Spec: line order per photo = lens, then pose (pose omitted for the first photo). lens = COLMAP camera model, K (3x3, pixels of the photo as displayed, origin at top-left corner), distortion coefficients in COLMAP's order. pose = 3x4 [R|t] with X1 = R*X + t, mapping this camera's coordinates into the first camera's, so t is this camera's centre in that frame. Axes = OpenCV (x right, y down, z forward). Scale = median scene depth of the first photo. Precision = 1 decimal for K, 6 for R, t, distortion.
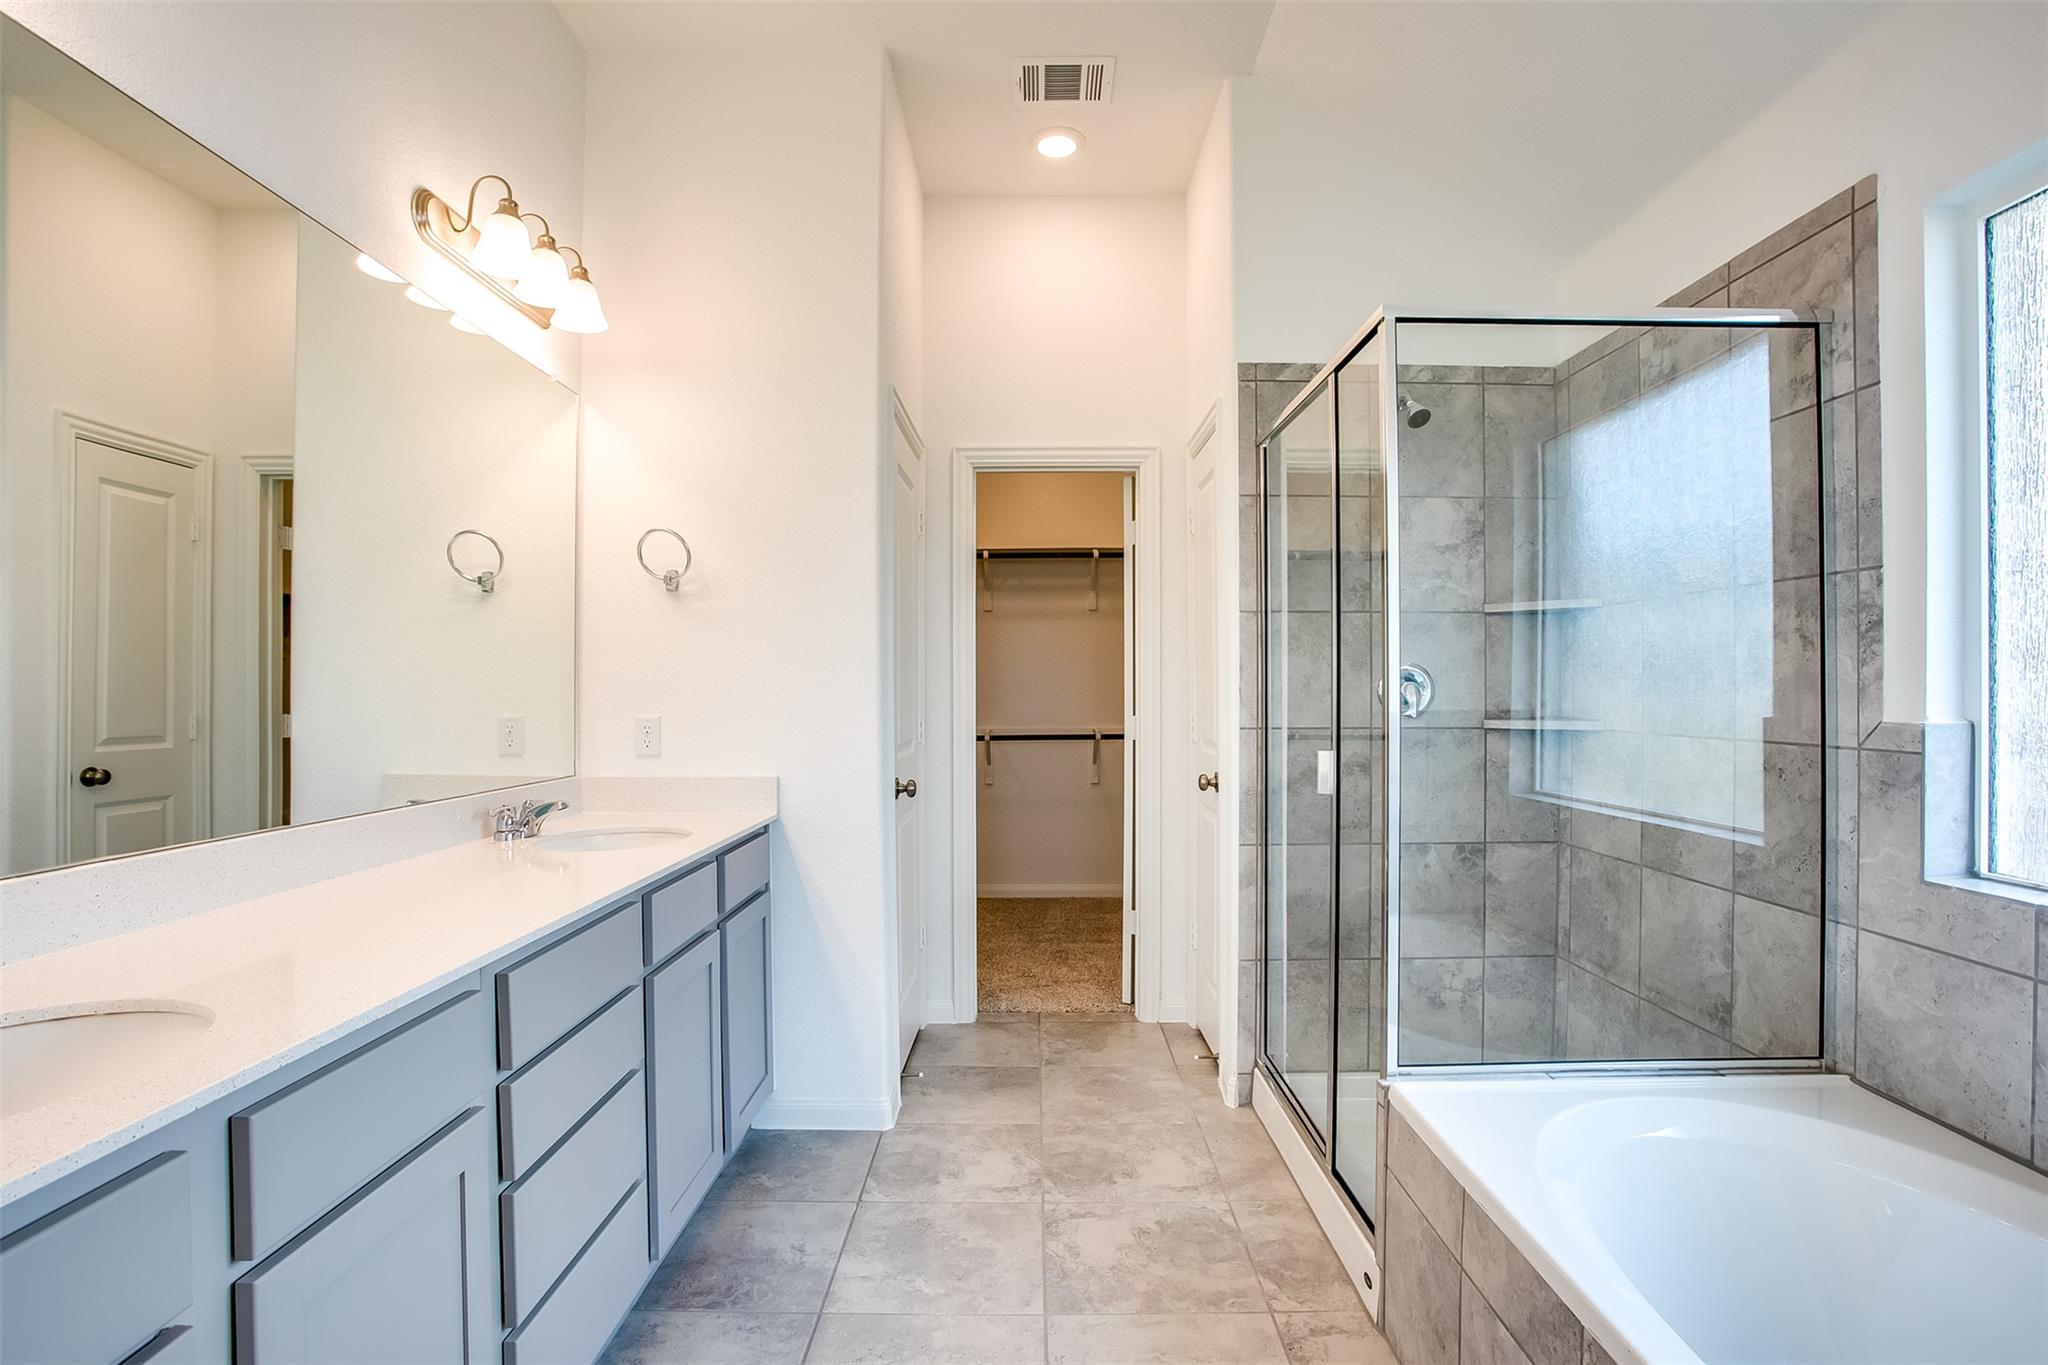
lens RADIAL K [[995.5, 0, 1007.4], [0, 995.5, 691.3], [0, 0, 1]] dist [-0.066363, 0.025994]
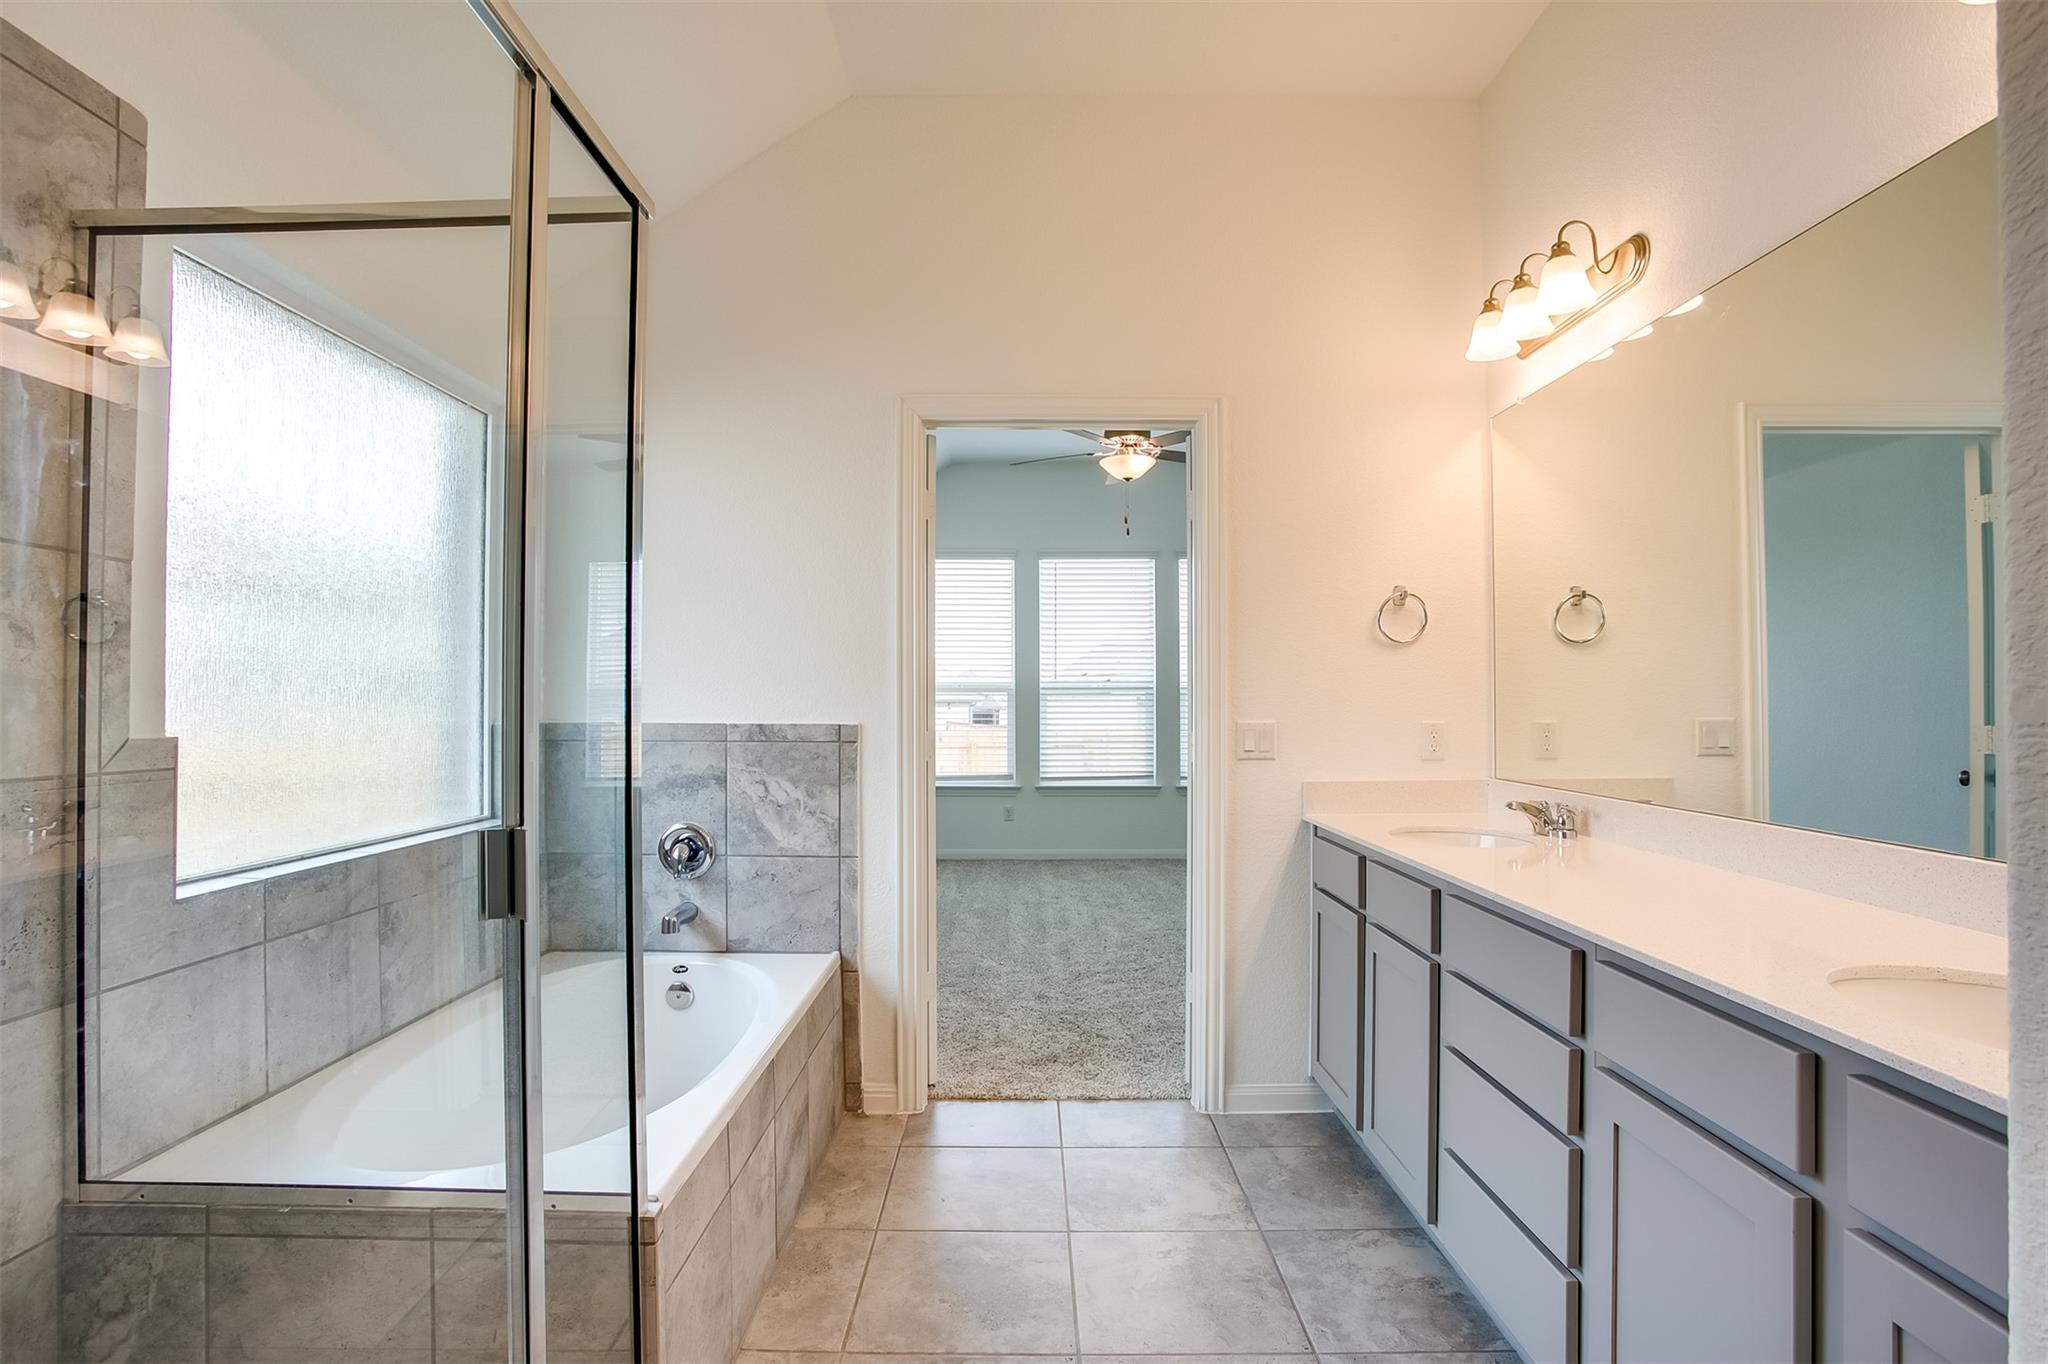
lens RADIAL K [[995.5, 0, 1011.7], [0, 995.5, 684.6], [0, 0, 1]] dist [-0.066363, 0.025994]
pose [[-0.999994, 0.003336, -0.000610, 0.096738], [0.003349, 0.999754, -0.021948, 0.003473], [0.000536, -0.021949, -0.999759, 1.656347]]
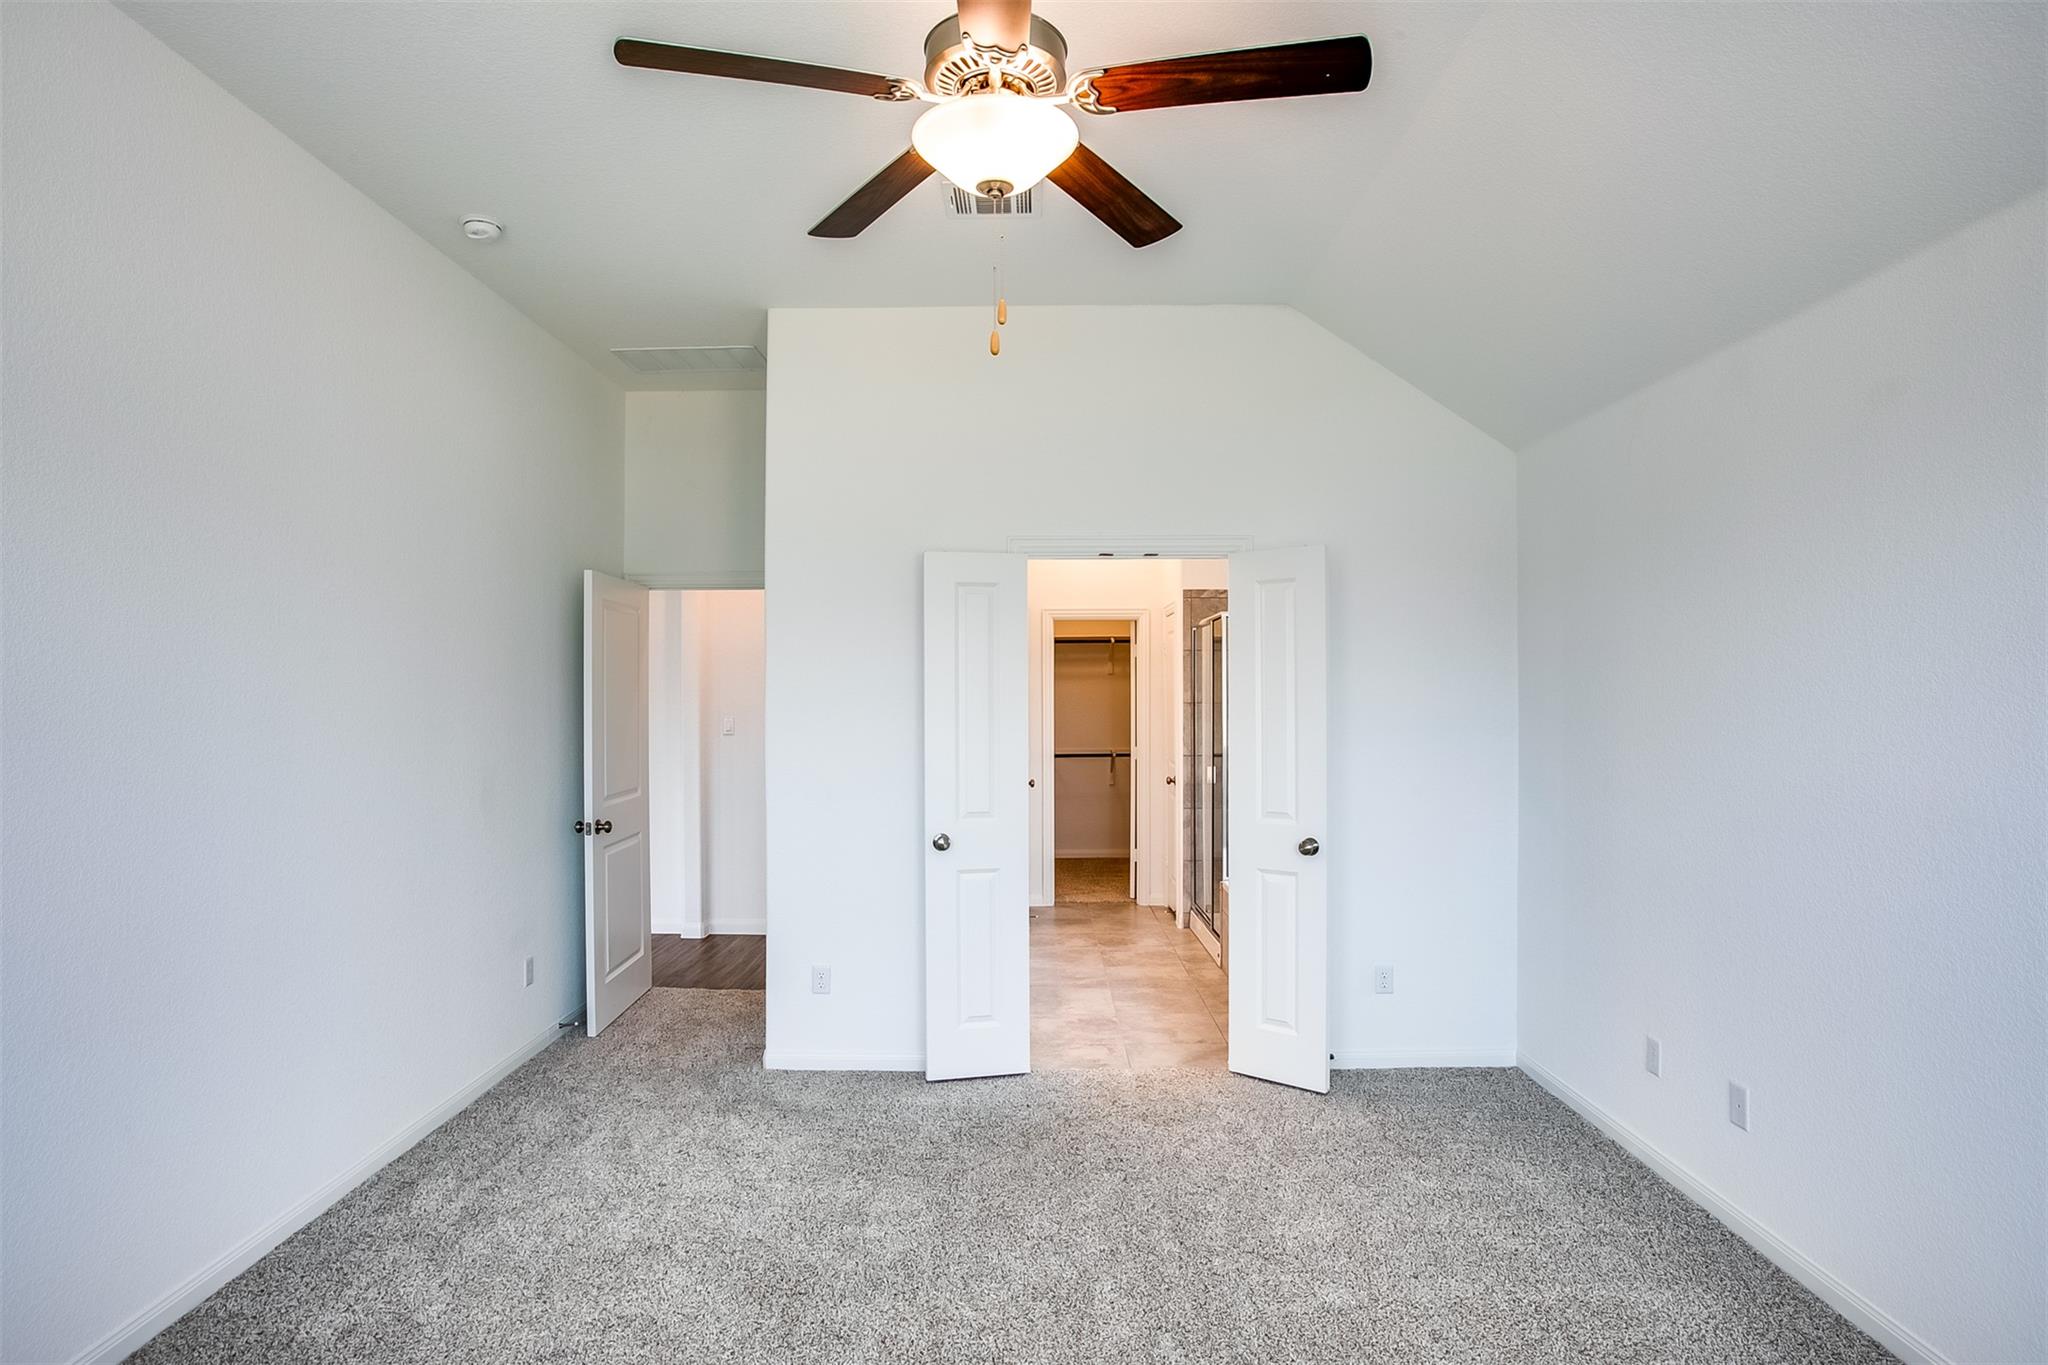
lens RADIAL K [[1093.1, 0, 1016.7], [0, 1093.1, 696.4], [0, 0, 1]] dist [-0.042340, 0.019293]
pose [[0.999890, -0.000659, 0.014818, -0.246036], [0.000598, 0.999991, 0.004121, -0.149158], [-0.014821, -0.004112, 0.999882, -2.028093]]
